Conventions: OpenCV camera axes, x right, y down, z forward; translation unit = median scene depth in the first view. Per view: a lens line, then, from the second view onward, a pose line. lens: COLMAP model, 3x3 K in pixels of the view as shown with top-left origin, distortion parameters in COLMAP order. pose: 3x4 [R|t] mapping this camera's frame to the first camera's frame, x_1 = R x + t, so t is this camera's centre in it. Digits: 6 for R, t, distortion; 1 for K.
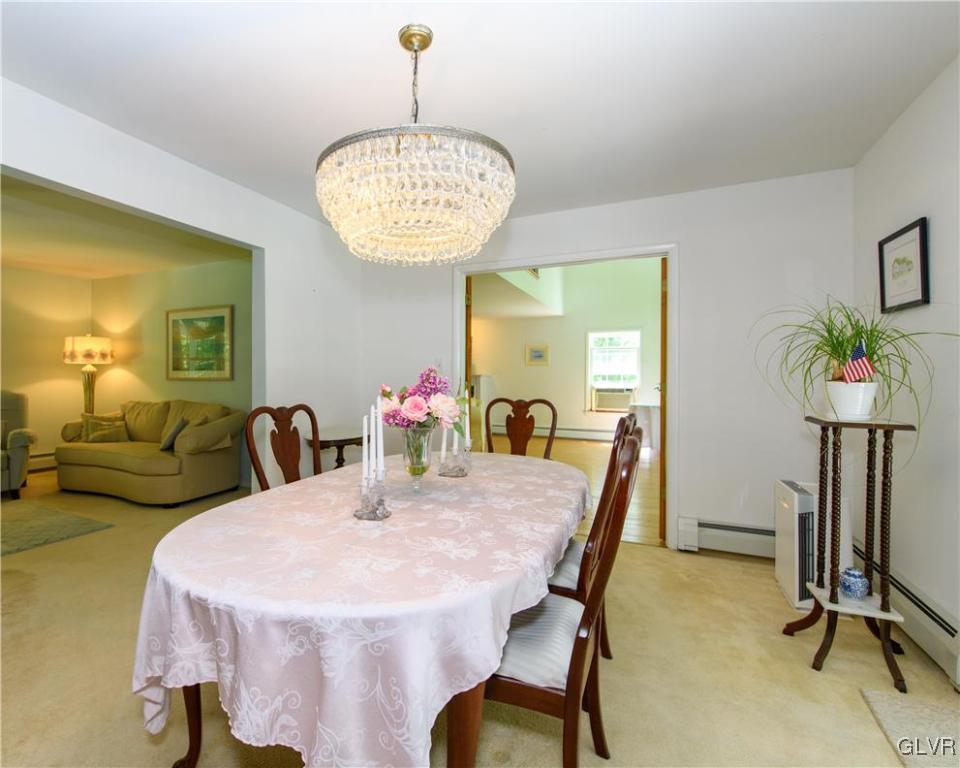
lens RADIAL K [[463.4, 0, 476.0], [0, 463.4, 381.5], [0, 0, 1]] dist [0.003790, -0.000329]
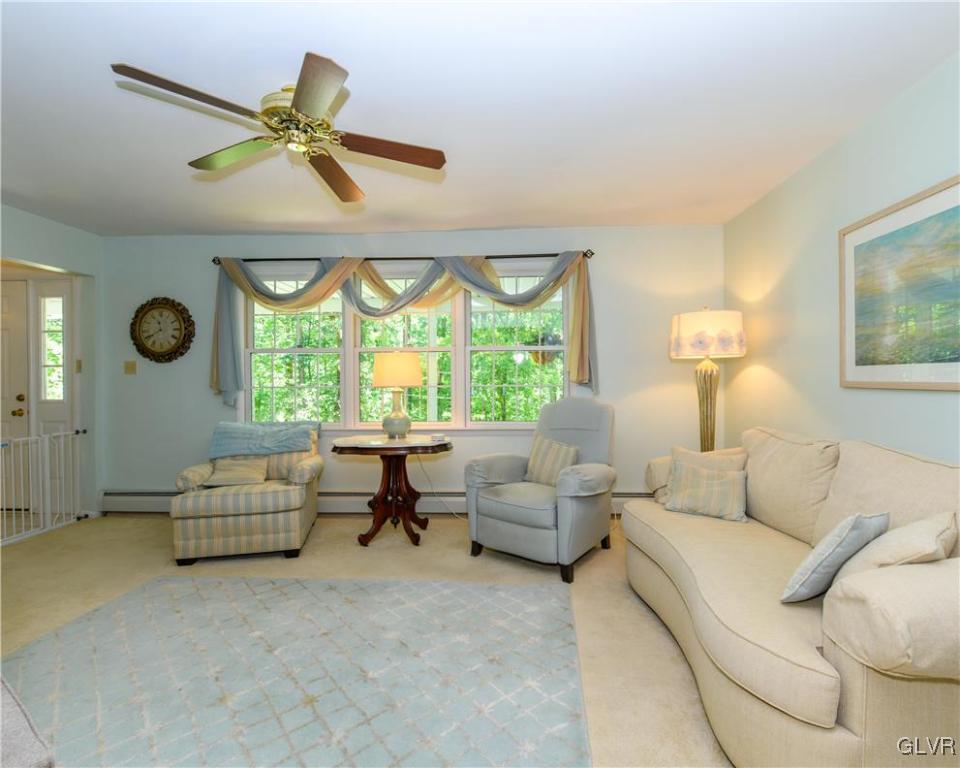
lens RADIAL K [[463.4, 0, 476.0], [0, 463.4, 384.5], [0, 0, 1]] dist [0.003790, -0.000329]
pose [[0.246947, 0.009391, -0.968984, -0.337491], [-0.007483, 0.999942, 0.007784, -0.007171], [0.969000, 0.005328, 0.247003, 0.575403]]
